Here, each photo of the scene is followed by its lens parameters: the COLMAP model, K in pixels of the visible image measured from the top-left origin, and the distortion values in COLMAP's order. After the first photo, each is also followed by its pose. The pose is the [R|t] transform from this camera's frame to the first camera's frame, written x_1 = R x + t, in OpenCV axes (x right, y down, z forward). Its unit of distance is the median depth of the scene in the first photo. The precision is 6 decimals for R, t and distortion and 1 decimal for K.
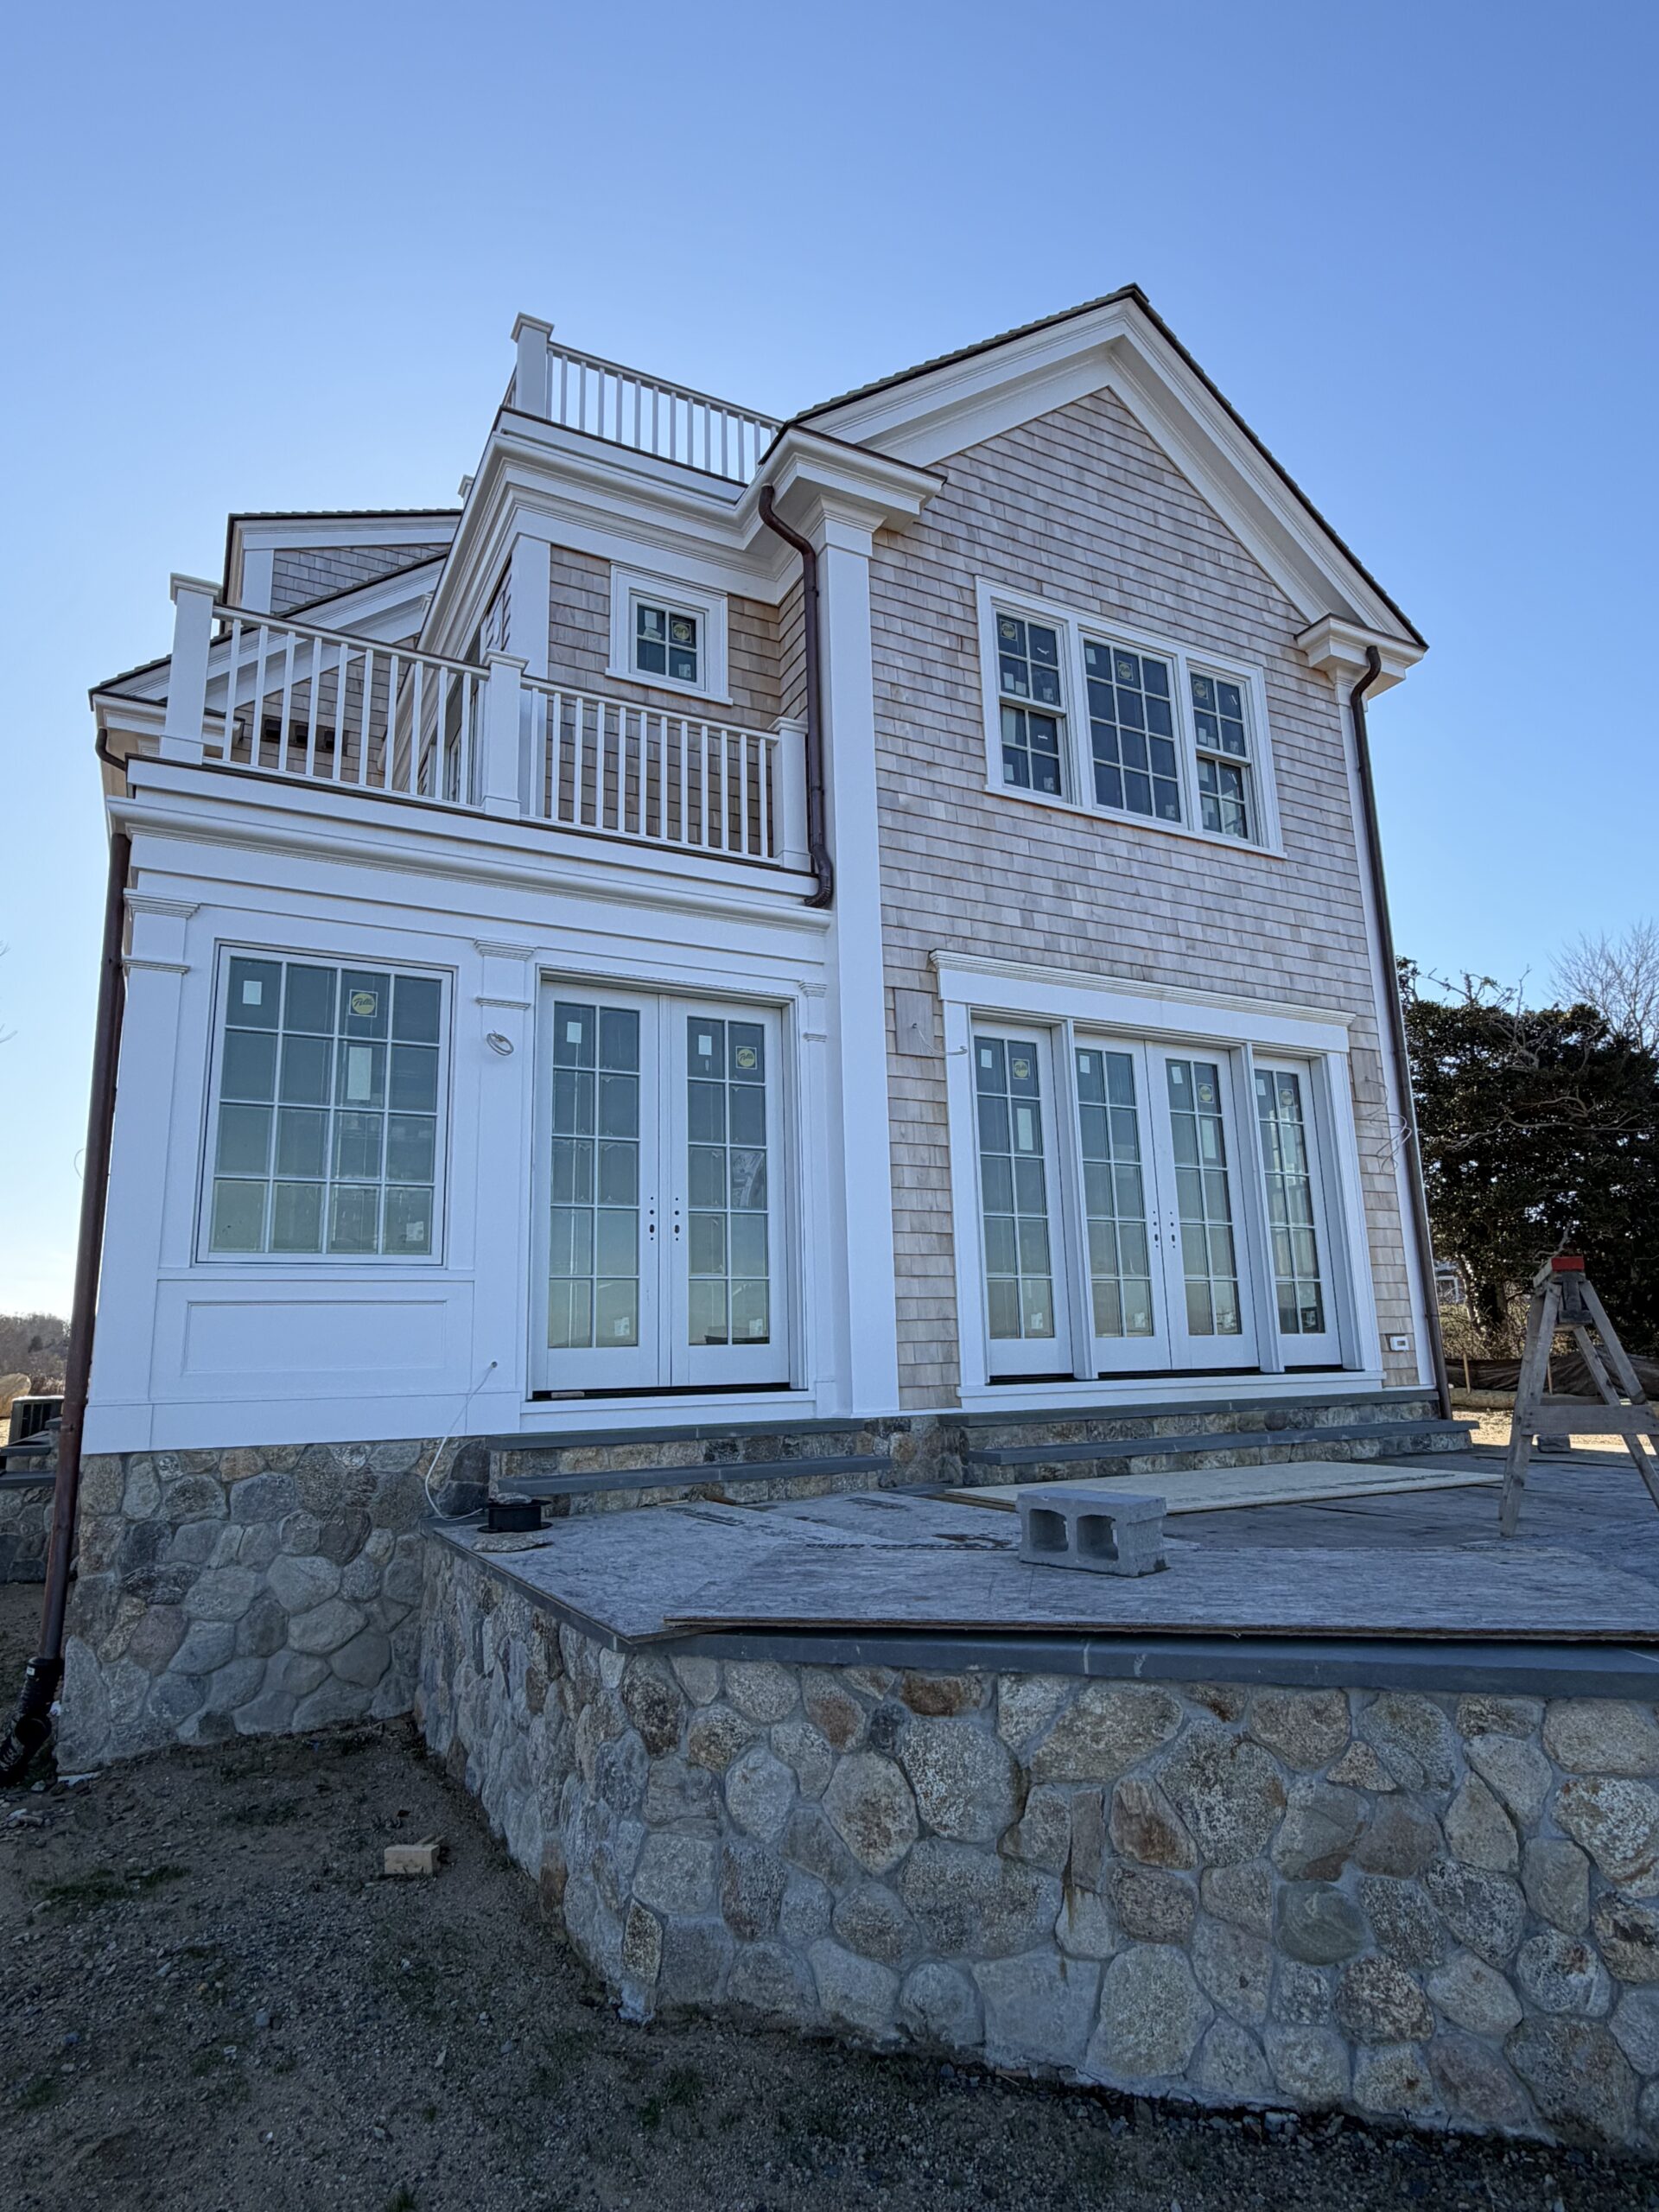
lens RADIAL K [[1250.2, 0, 832.6], [0, 1250.2, 1104.1], [0, 0, 1]] dist [0.004791, 0.001324]
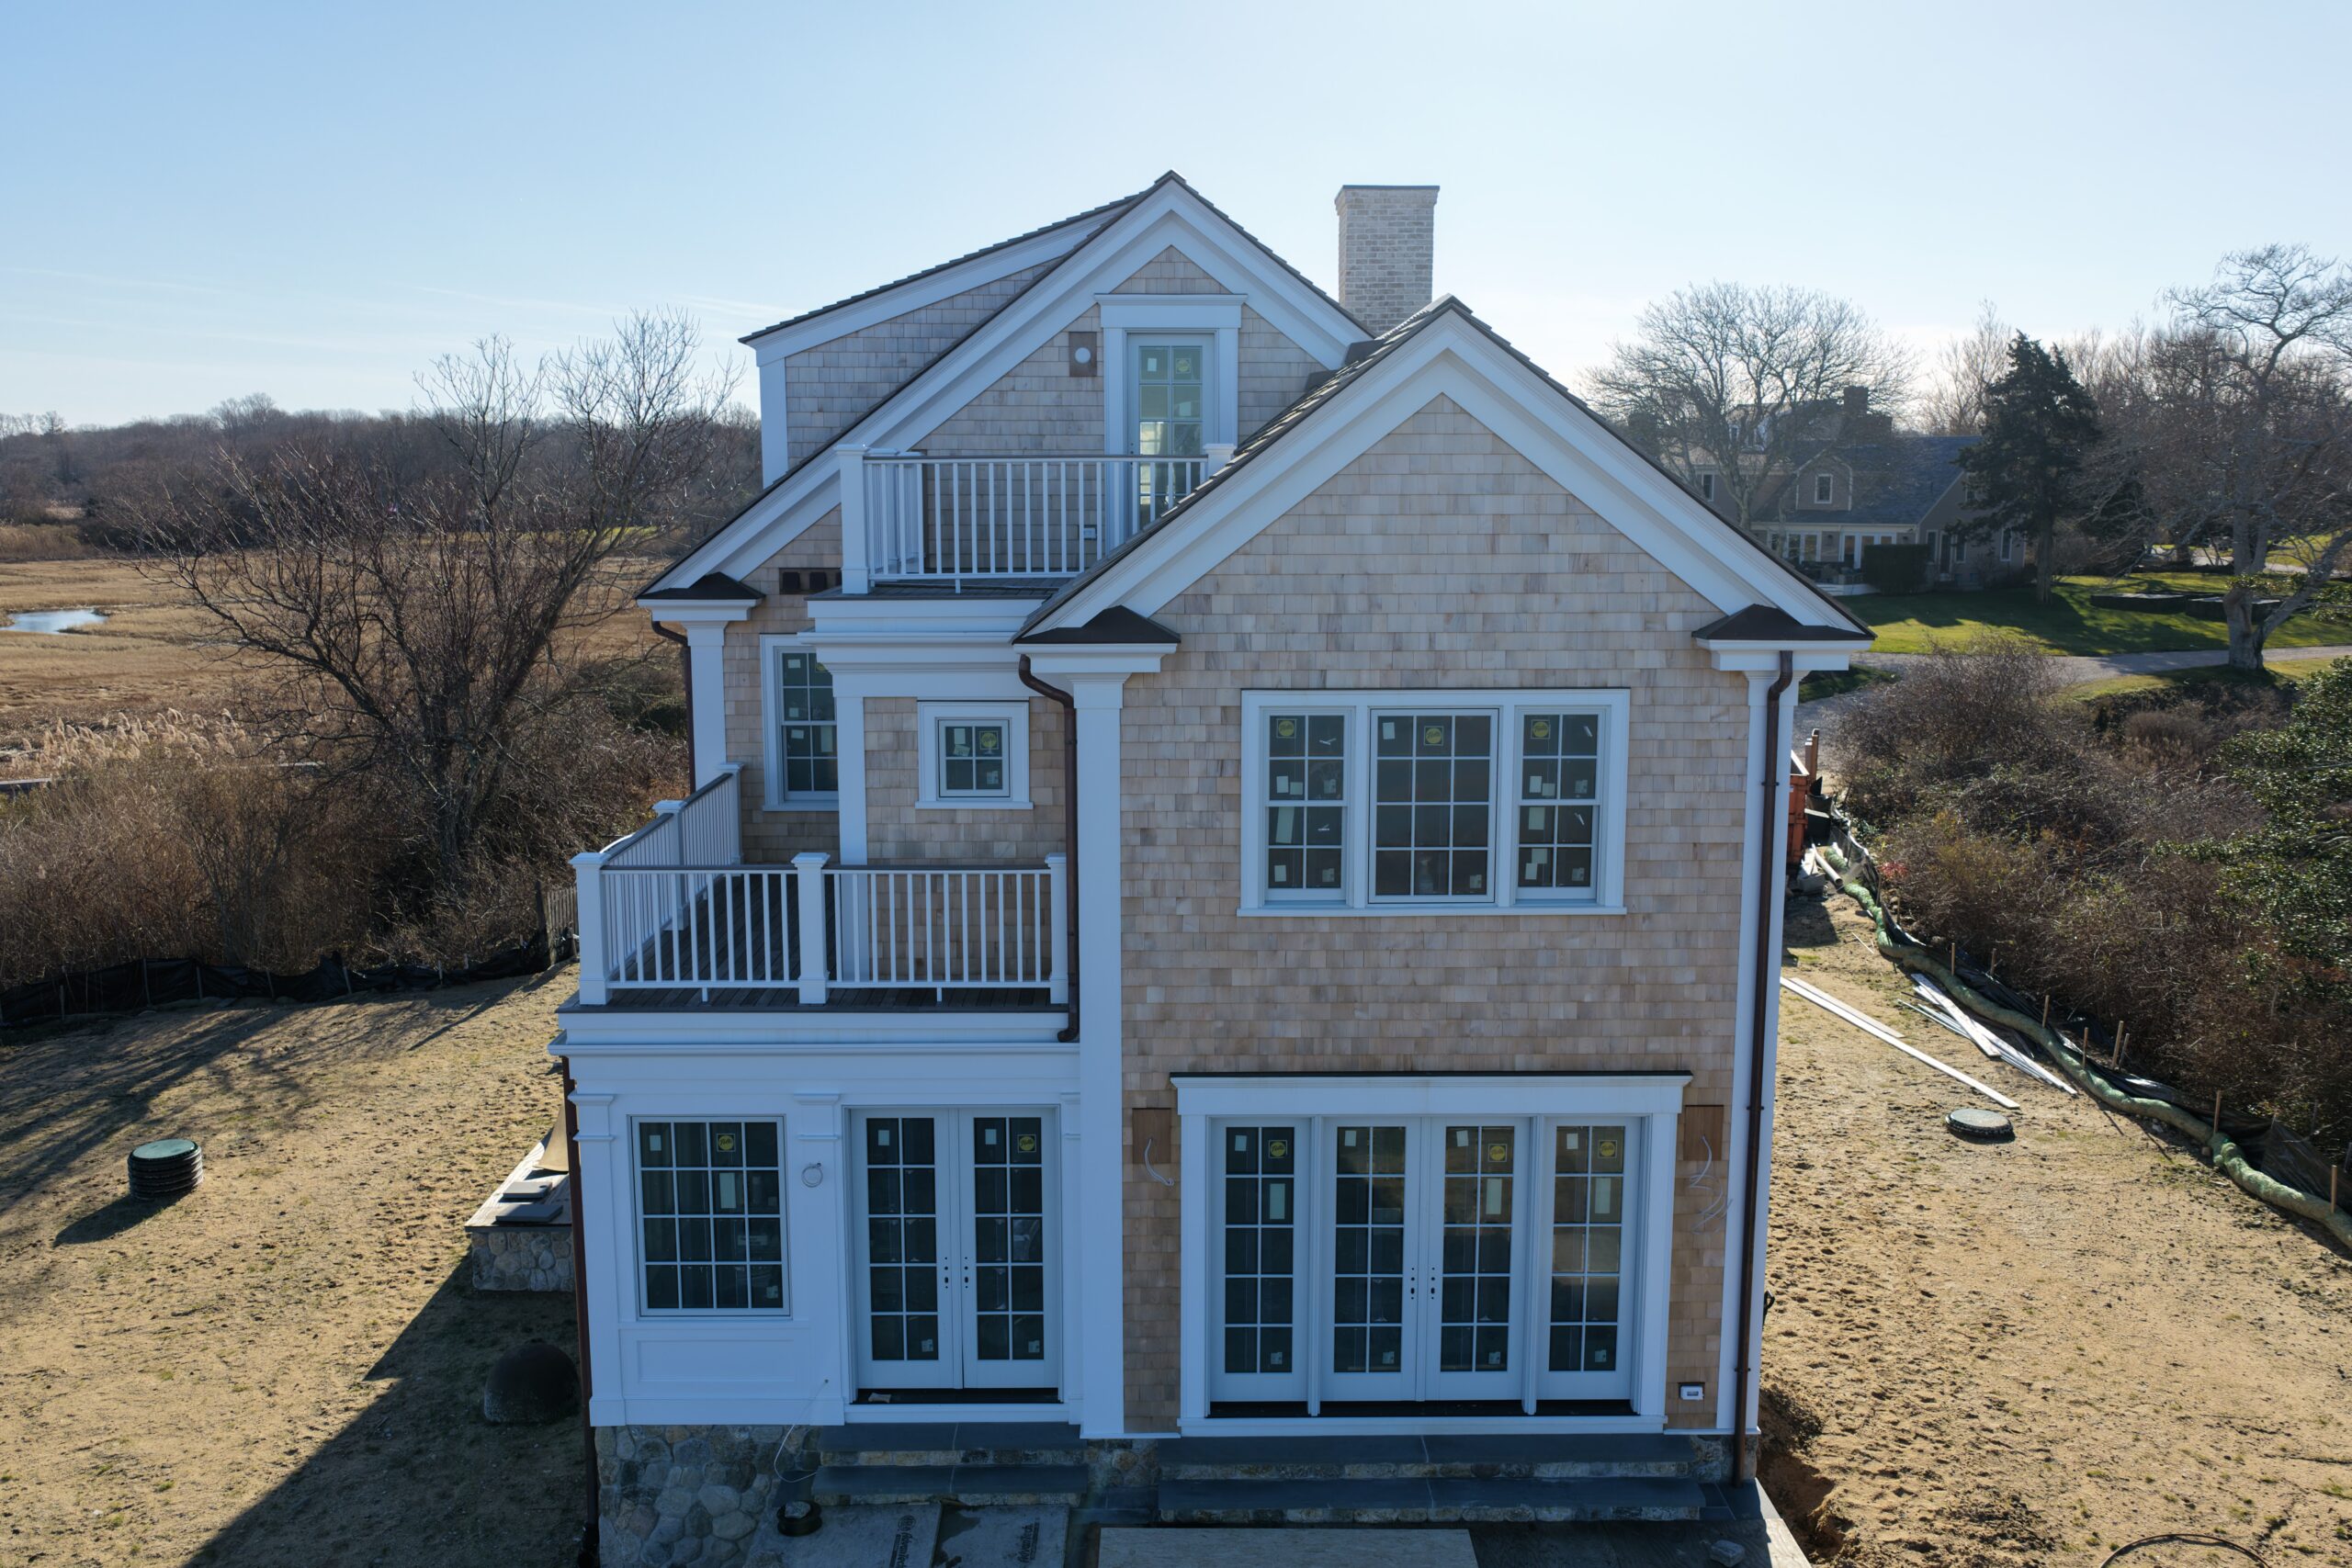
lens RADIAL K [[1958.5, 0, 1196.3], [0, 1958.5, 785.9], [0, 0, 1]] dist [0.005288, 0.013967]
pose [[0.892812, 0.101883, -0.438757, 0.961623], [0.065313, 0.934506, 0.349903, -1.112079], [0.445670, -0.341054, 0.827684, -0.438185]]
